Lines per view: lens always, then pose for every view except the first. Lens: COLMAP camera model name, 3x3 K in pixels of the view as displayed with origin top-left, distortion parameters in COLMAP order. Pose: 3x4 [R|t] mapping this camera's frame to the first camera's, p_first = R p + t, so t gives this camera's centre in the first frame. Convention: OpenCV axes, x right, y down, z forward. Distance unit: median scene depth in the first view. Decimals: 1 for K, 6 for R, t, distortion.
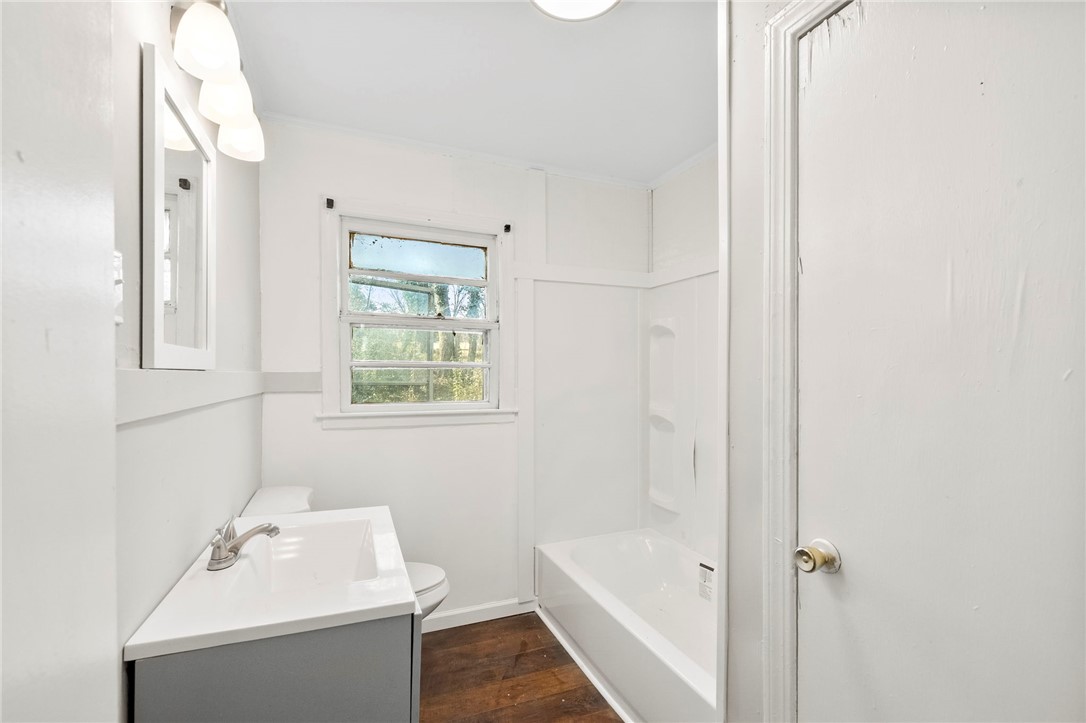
lens RADIAL K [[468.2, 0, 543.4], [0, 468.2, 371.2], [0, 0, 1]] dist [0.001376, 0.000045]
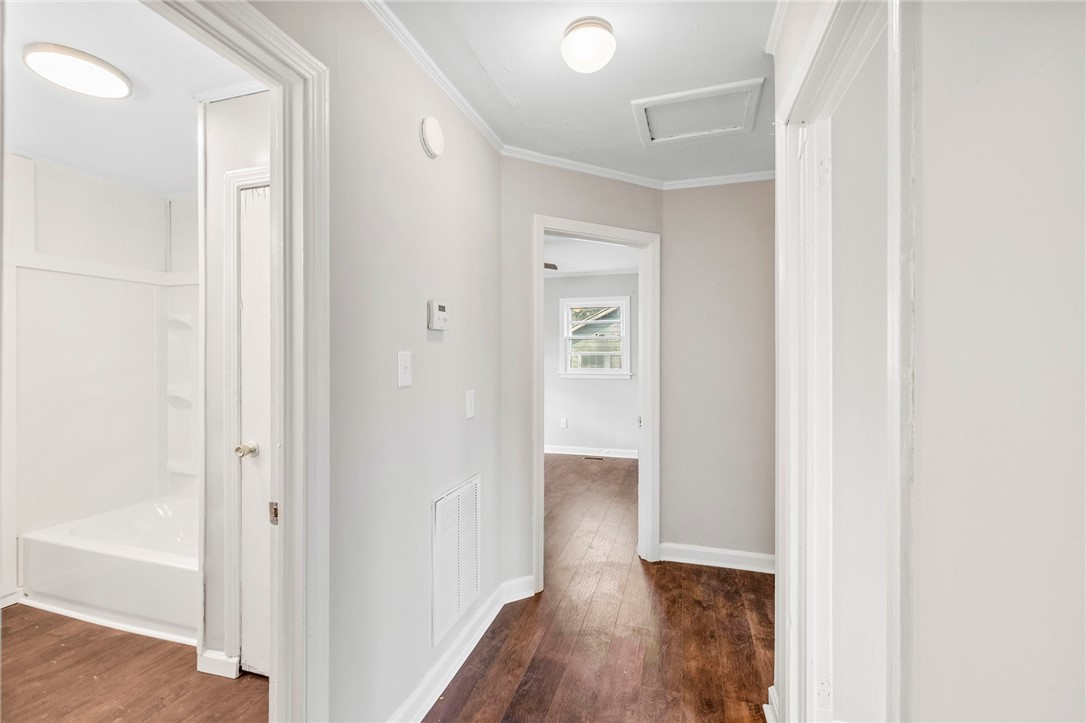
lens RADIAL K [[460.2, 0, 543.0], [0, 460.2, 361.5], [0, 0, 1]] dist [-0.000341, -0.000240]
pose [[0.646827, -0.001214, 0.762636, -0.042316], [-0.003576, 0.999983, 0.004625, -0.000809], [-0.762629, -0.005719, 0.646811, -0.479884]]
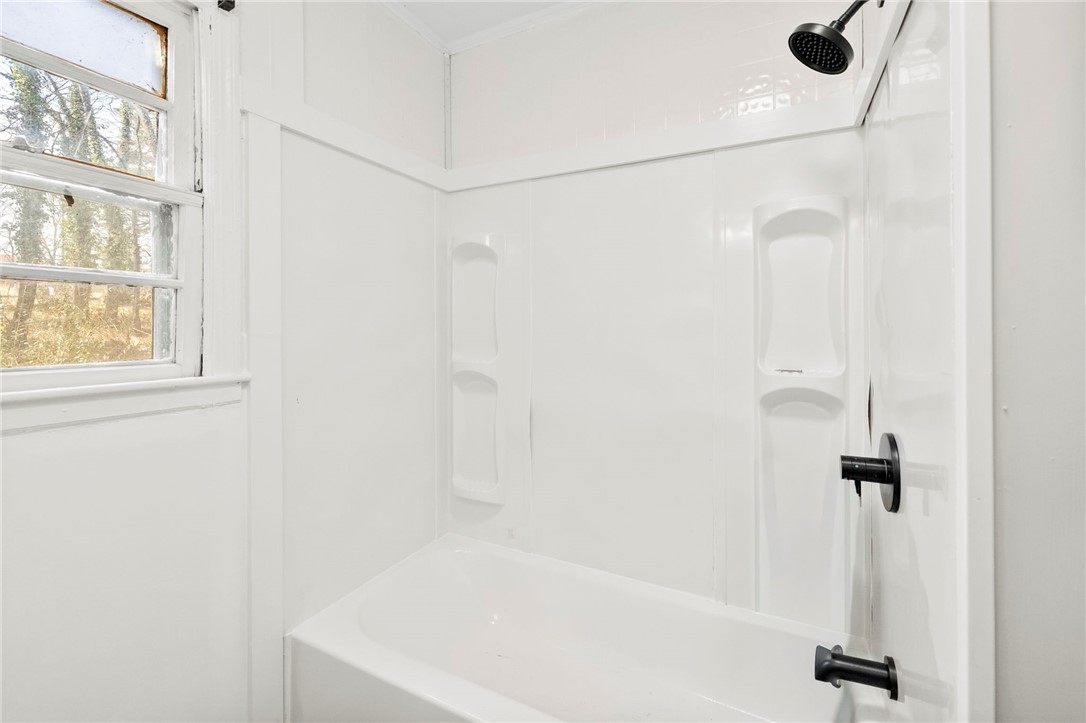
lens RADIAL K [[471.1, 0, 538.4], [0, 471.1, 327.1], [0, 0, 1]] dist [-0.003672, -0.000527]
pose [[0.772535, 0.000334, 0.634973, -0.133245], [0.002621, 0.999990, -0.003715, 0.033422], [-0.634967, 0.004534, 0.772526, 0.415382]]
